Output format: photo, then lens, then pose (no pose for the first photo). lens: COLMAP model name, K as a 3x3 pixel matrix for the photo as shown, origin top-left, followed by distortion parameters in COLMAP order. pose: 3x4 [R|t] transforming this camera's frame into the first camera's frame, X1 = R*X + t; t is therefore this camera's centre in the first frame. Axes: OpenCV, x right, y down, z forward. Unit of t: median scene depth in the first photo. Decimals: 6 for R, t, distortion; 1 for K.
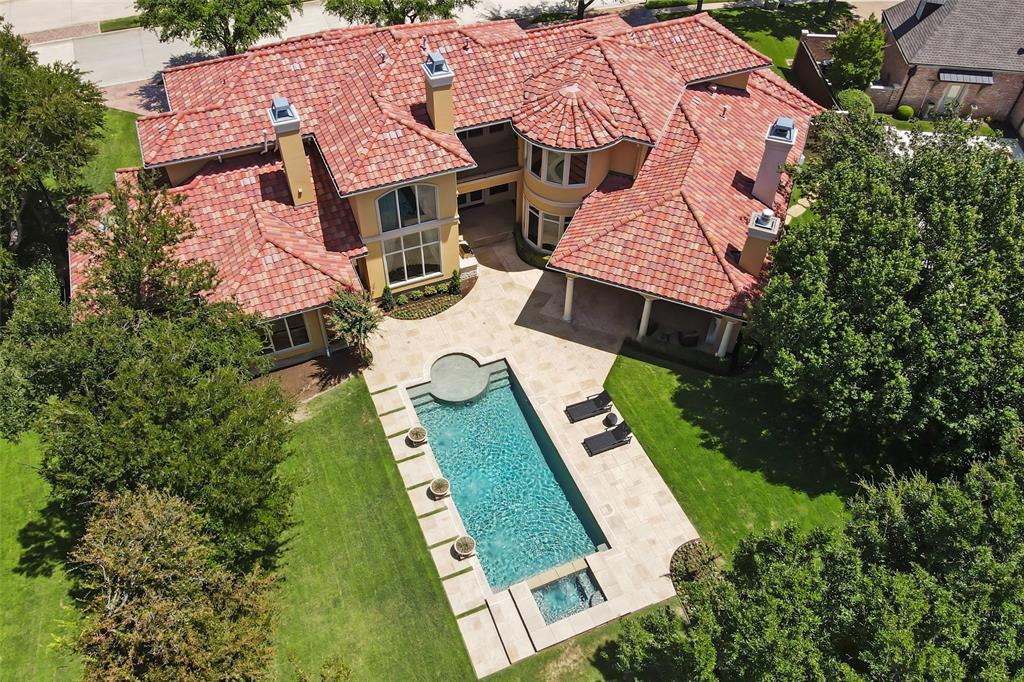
lens RADIAL K [[730.1, 0, 495.9], [0, 730.1, 354.7], [0, 0, 1]] dist [0.013671, 0.008244]
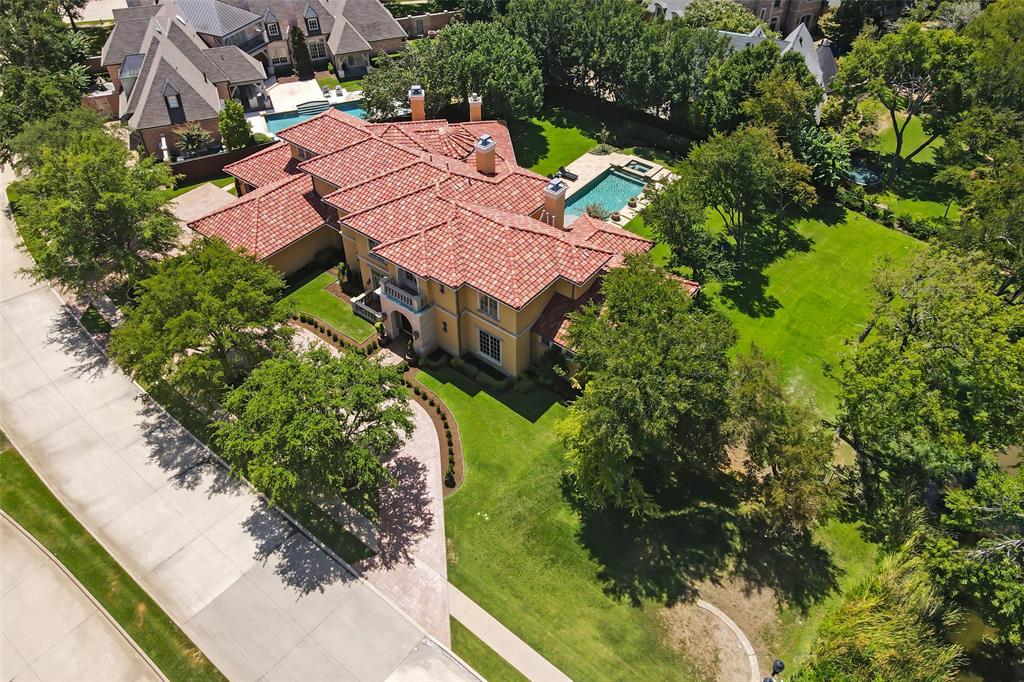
lens RADIAL K [[730.1, 0, 508.3], [0, 730.1, 336.5], [0, 0, 1]] dist [0.013671, 0.008244]
pose [[-0.486763, -0.596928, 0.637761, -1.372816], [0.648571, 0.242110, 0.721622, -1.385466], [-0.585164, 0.764892, 0.269300, 0.813125]]
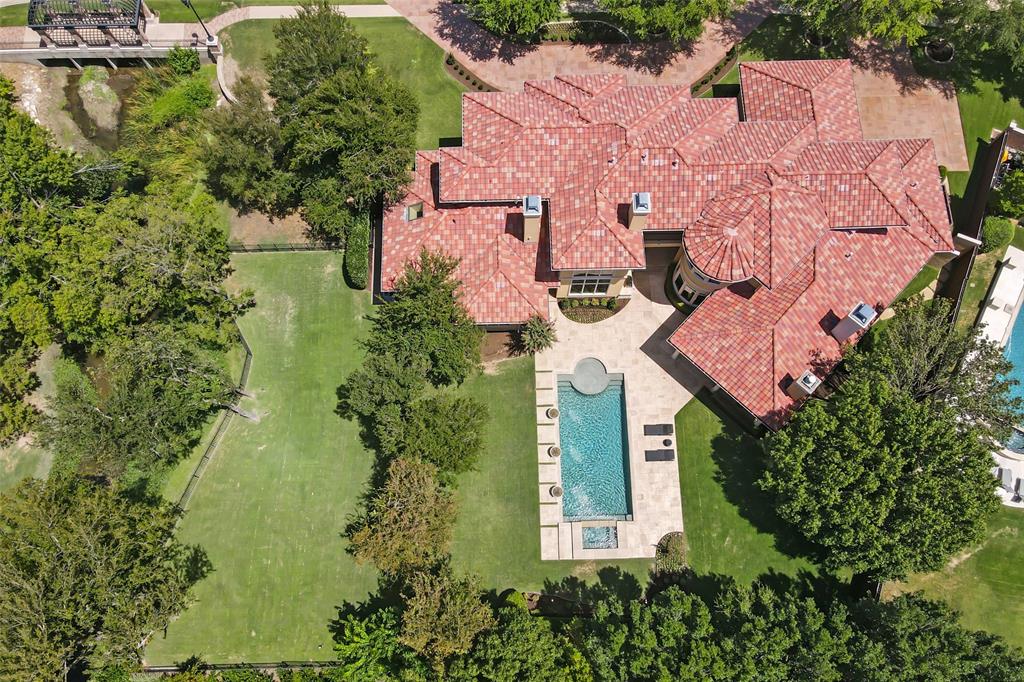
lens RADIAL K [[730.1, 0, 510.8], [0, 730.1, 350.7], [0, 0, 1]] dist [0.013671, 0.008244]
pose [[0.932898, 0.343996, -0.106621, -0.064081], [-0.263106, 0.853148, 0.450459, -0.693509], [0.245919, -0.392179, 0.886408, -0.433304]]
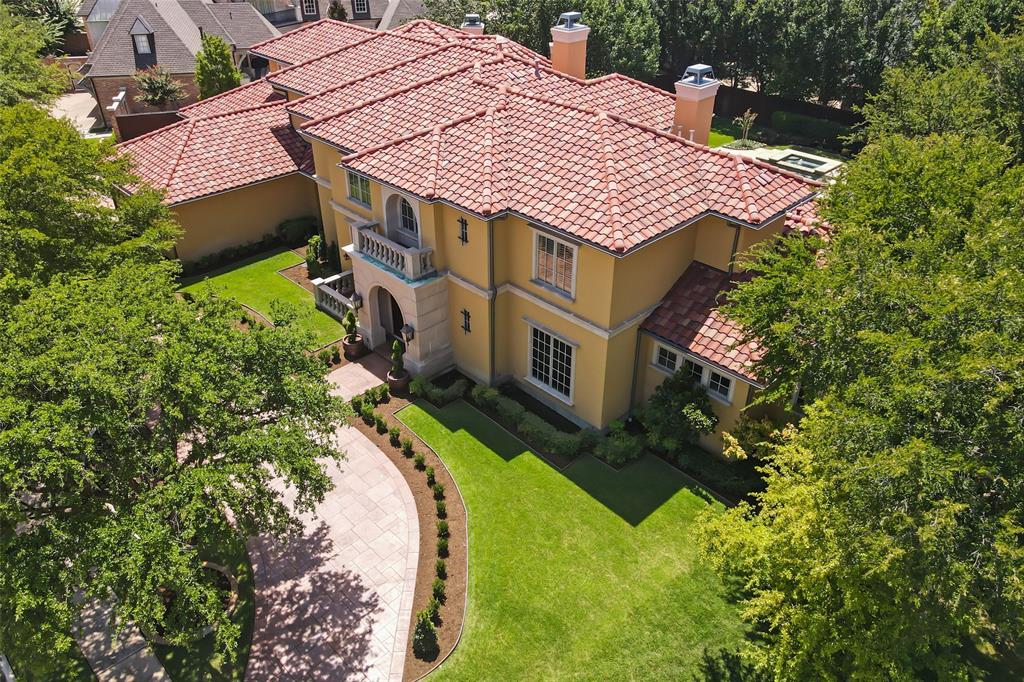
lens RADIAL K [[730.1, 0, 505.5], [0, 730.1, 350.0], [0, 0, 1]] dist [0.013671, 0.008244]
pose [[-0.370671, -0.509084, 0.776812, -0.968939], [0.690612, 0.408172, 0.597035, -0.812256], [-0.621013, 0.757779, 0.200282, 1.120184]]
